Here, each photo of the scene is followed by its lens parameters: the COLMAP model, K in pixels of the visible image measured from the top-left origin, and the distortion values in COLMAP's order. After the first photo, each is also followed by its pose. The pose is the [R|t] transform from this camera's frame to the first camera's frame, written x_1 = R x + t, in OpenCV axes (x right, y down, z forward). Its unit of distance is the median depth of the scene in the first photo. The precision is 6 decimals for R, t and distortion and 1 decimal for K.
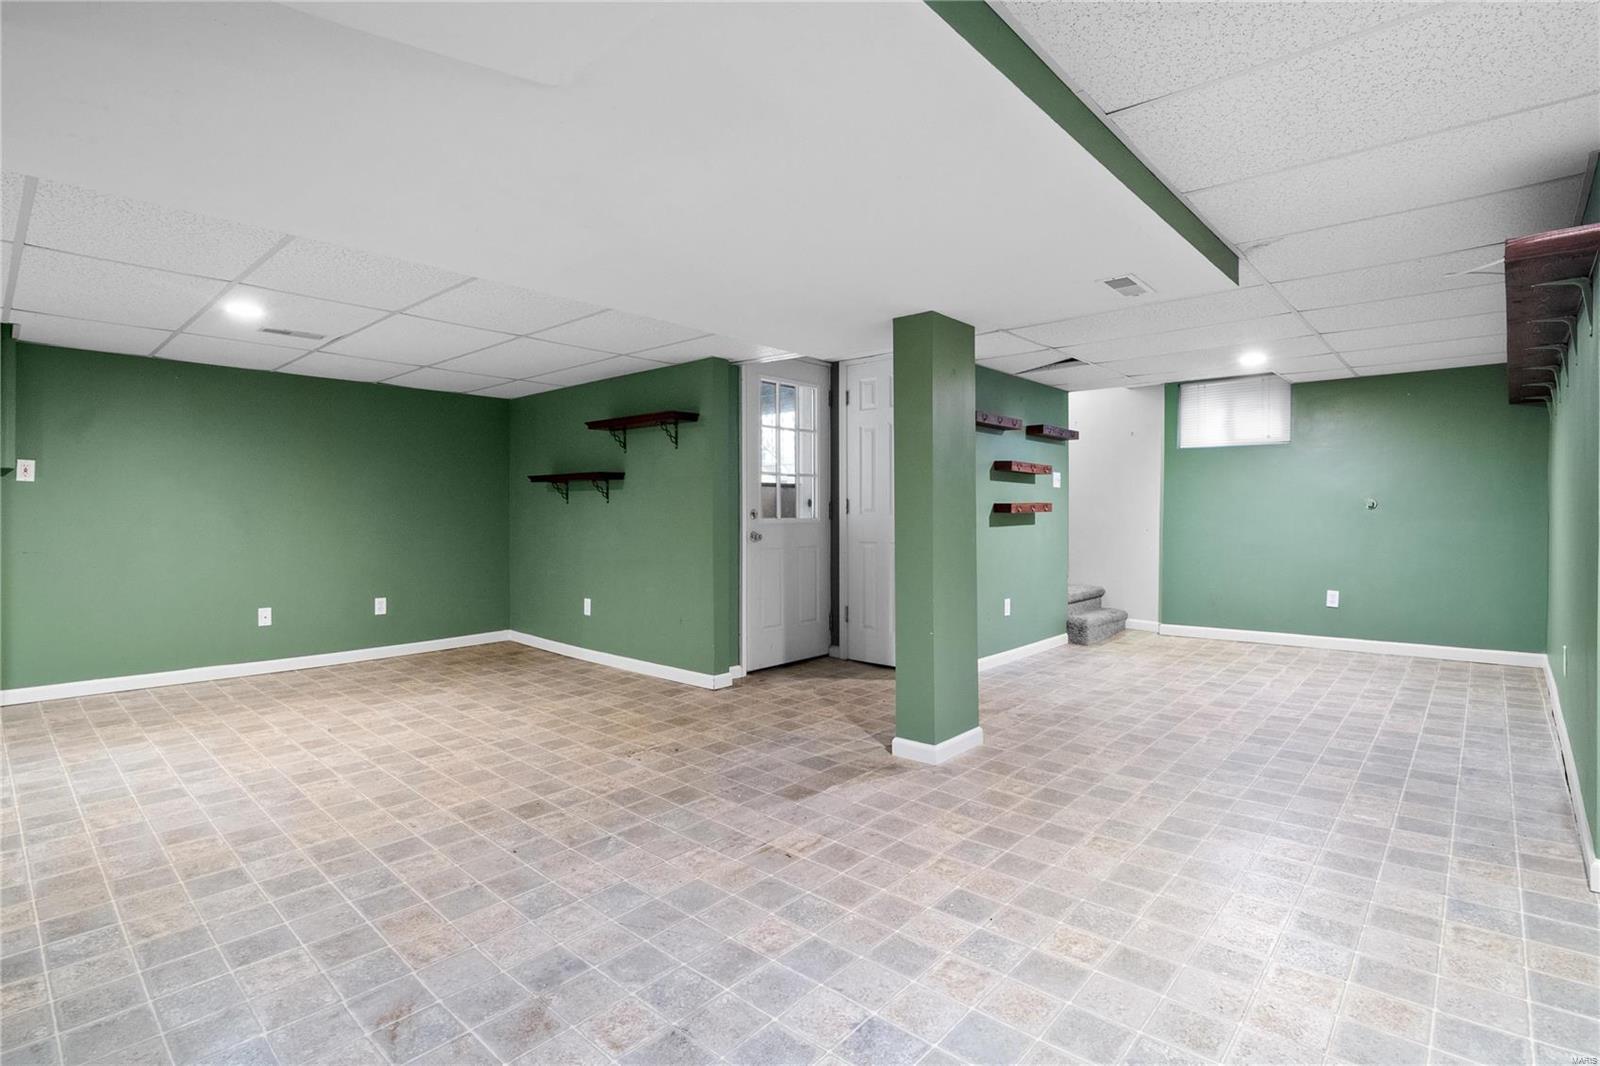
lens RADIAL K [[768.6, 0, 797.8], [0, 768.6, 524.1], [0, 0, 1]] dist [-0.024886, -0.000610]
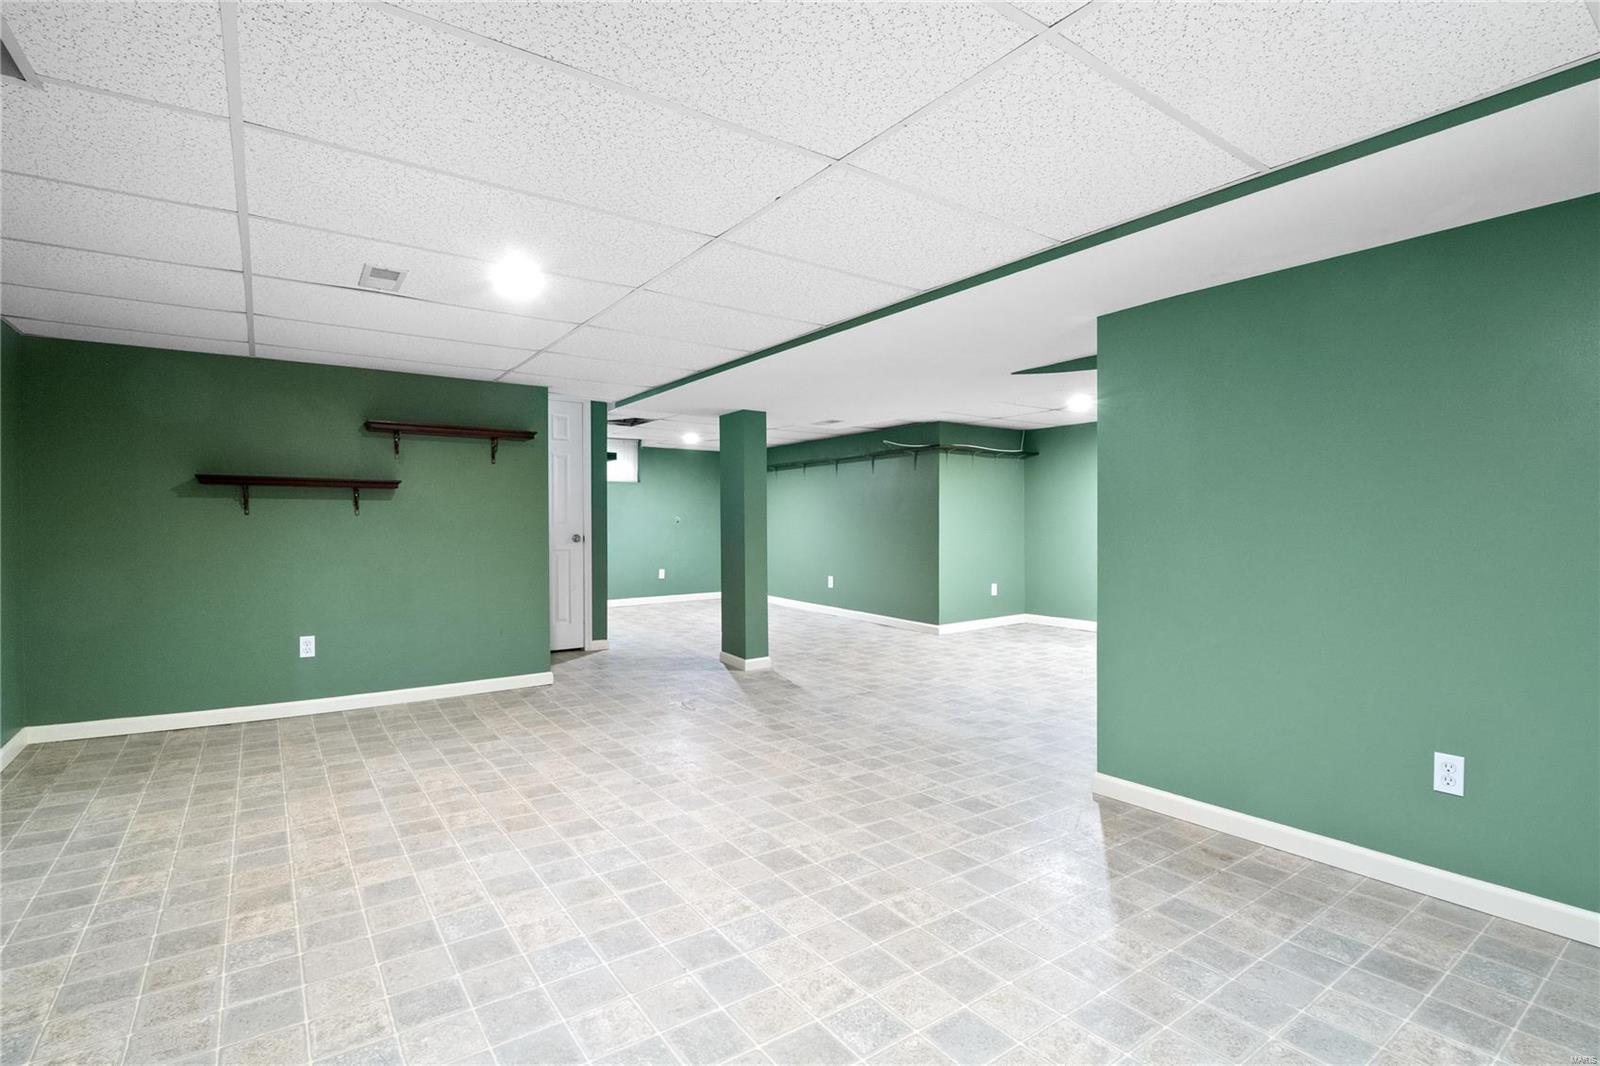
lens RADIAL K [[768.6, 0, 797.9], [0, 768.6, 530.6], [0, 0, 1]] dist [-0.024886, -0.000610]
pose [[0.208048, -0.011739, 0.978048, -1.769751], [0.013815, 0.999864, 0.009062, -0.021509], [-0.978021, 0.011626, 0.208182, 0.639825]]
